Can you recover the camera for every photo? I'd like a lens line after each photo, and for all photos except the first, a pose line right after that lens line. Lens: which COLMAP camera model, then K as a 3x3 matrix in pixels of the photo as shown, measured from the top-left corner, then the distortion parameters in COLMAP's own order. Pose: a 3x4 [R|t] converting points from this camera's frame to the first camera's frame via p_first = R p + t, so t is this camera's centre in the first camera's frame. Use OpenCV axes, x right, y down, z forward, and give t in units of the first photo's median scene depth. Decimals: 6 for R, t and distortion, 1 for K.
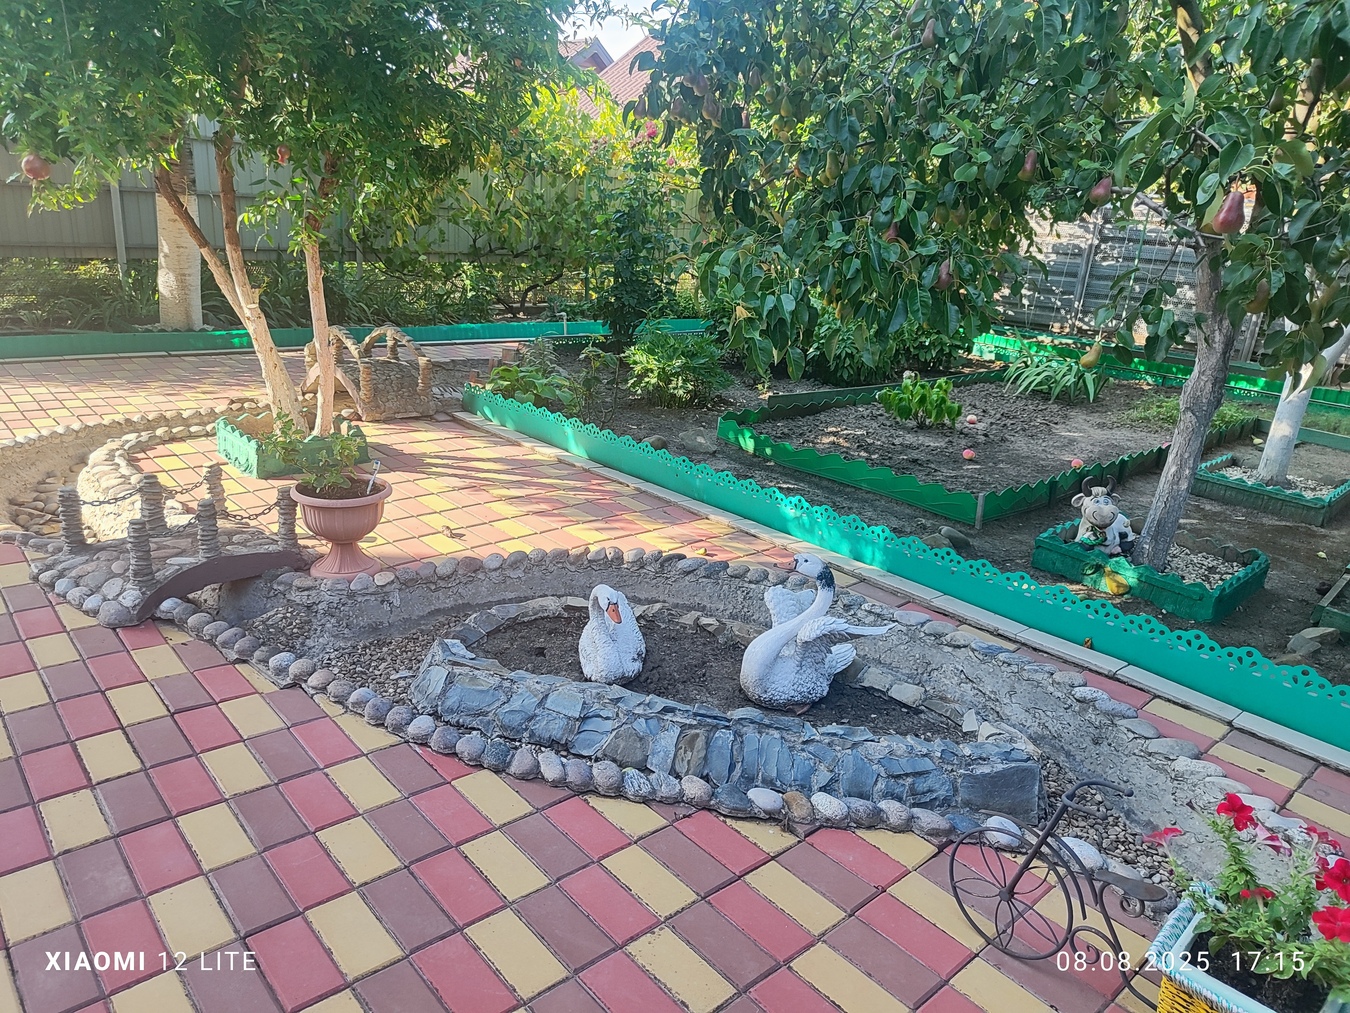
lens RADIAL K [[913.0, 0, 670.0], [0, 913.0, 507.0], [0, 0, 1]] dist [-0.000289, 0.000785]
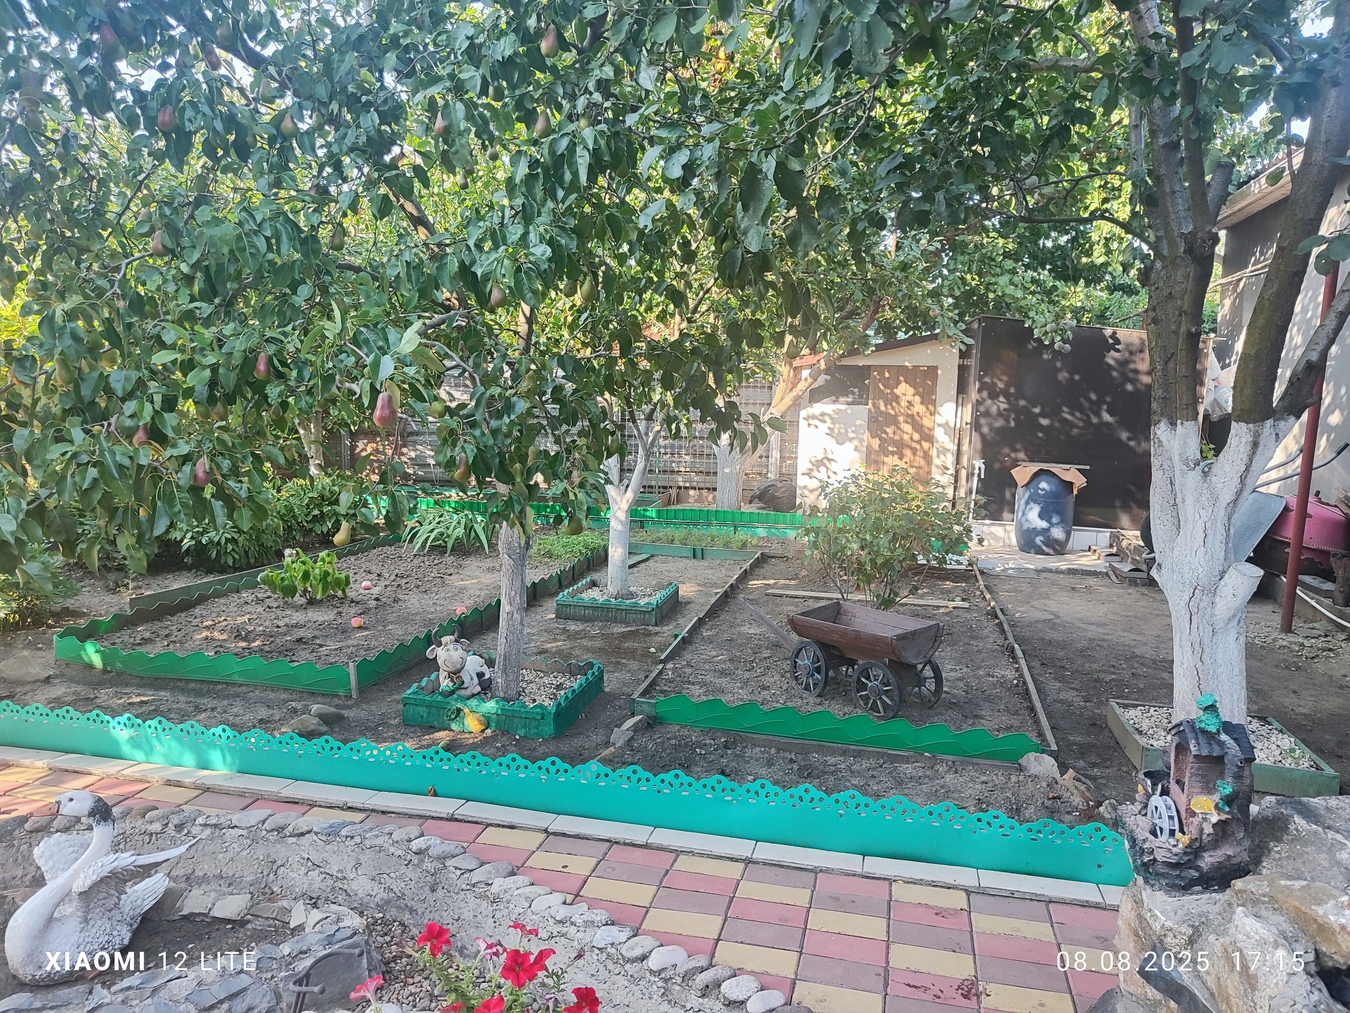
lens RADIAL K [[913.0, 0, 673.8], [0, 913.0, 508.1], [0, 0, 1]] dist [-0.000289, 0.000785]
pose [[0.830927, -0.127266, 0.541630, 0.161462], [0.216715, 0.970637, -0.104399, 0.002415], [-0.512440, 0.204128, 0.834109, -0.088786]]
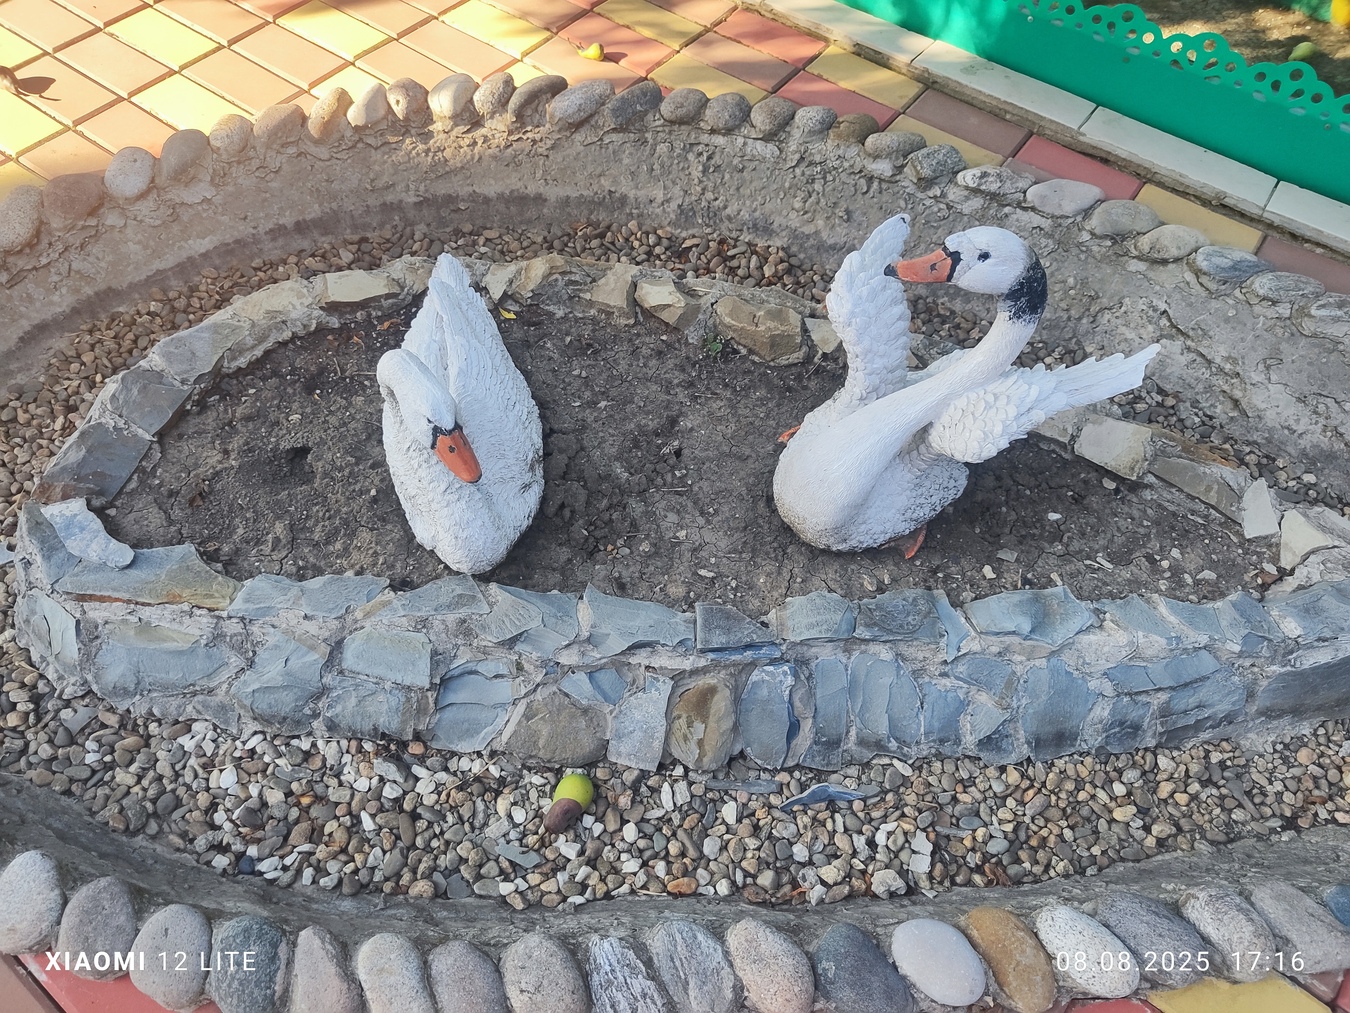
lens RADIAL K [[913.0, 0, 670.5], [0, 913.0, 495.8], [0, 0, 1]] dist [-0.000289, 0.000785]
pose [[0.980175, -0.177225, 0.088592, -0.010075], [0.082389, 0.771209, 0.631228, -0.081902], [-0.180193, -0.611415, 0.770521, 0.590581]]
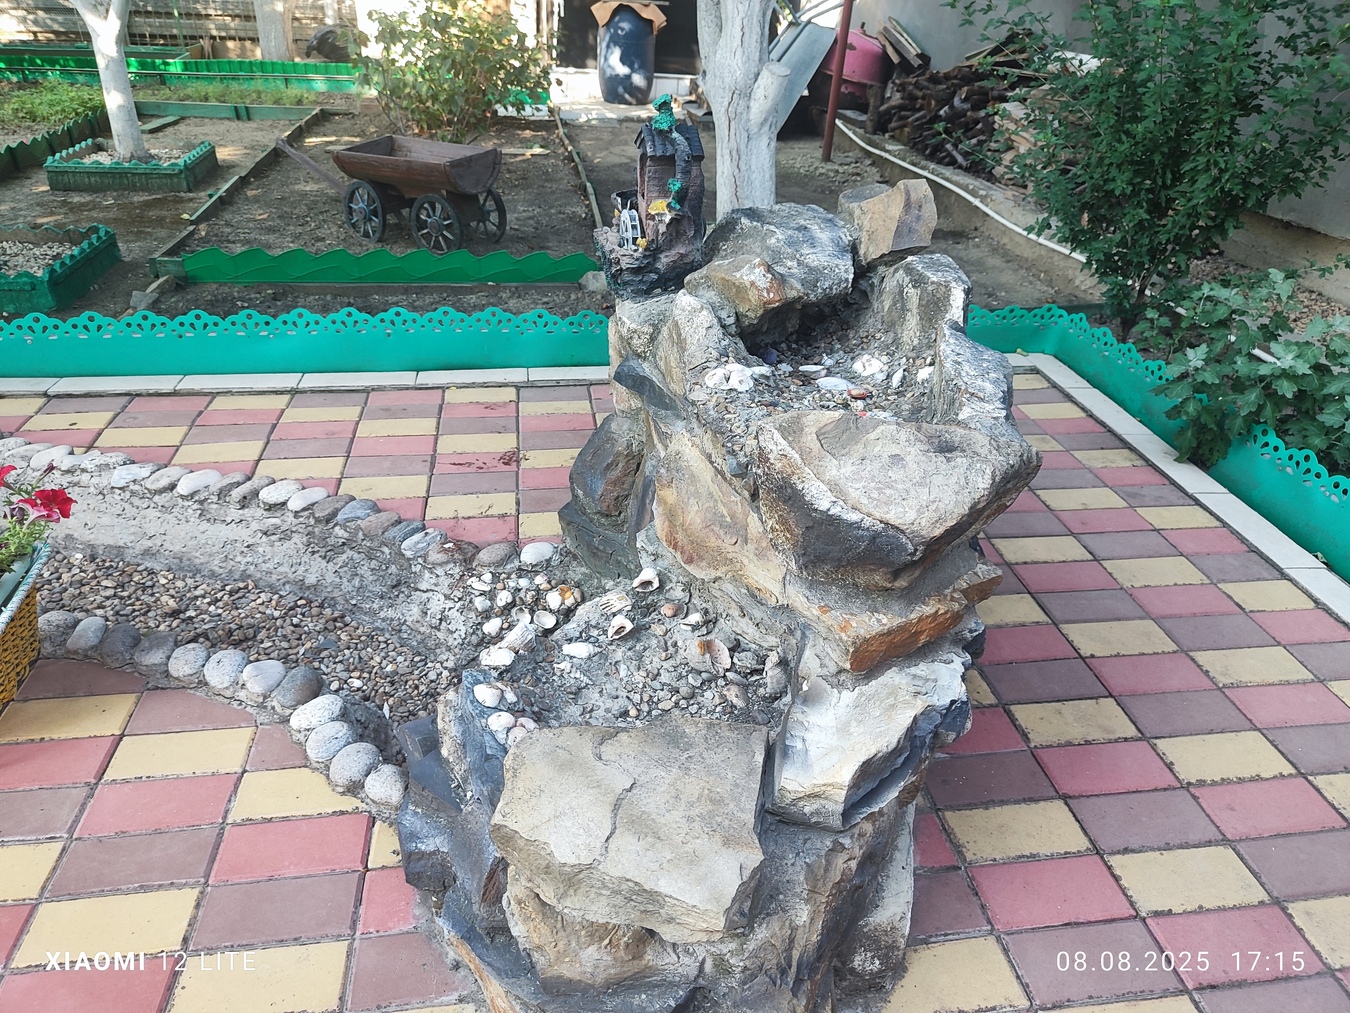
lens RADIAL K [[913.0, 0, 676.5], [0, 913.0, 512.8], [0, 0, 1]] dist [-0.000289, 0.000785]
pose [[0.544525, -0.473962, 0.691992, 0.214977], [0.257519, 0.879658, 0.399858, 0.115489], [-0.798233, -0.039532, 0.601050, -0.113176]]
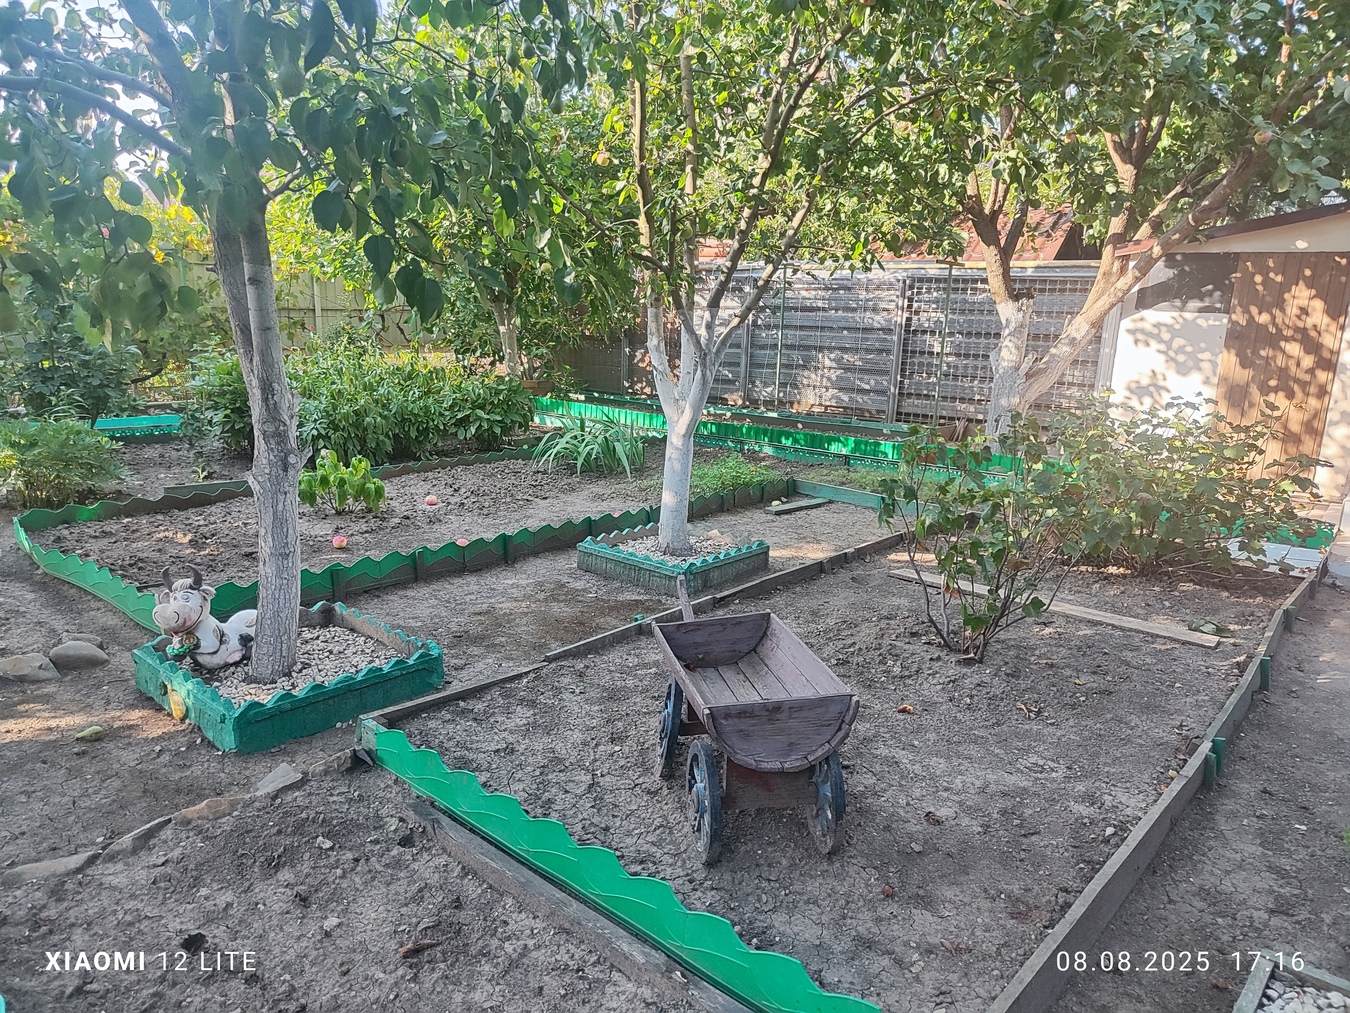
lens RADIAL K [[913.0, 0, 685.2], [0, 913.0, 519.5], [0, 0, 1]] dist [-0.000289, 0.000785]
pose [[0.991344, -0.067721, 0.112477, 1.029583], [0.077458, 0.993402, -0.084579, 0.034130], [-0.106007, 0.092560, 0.990048, 0.236115]]
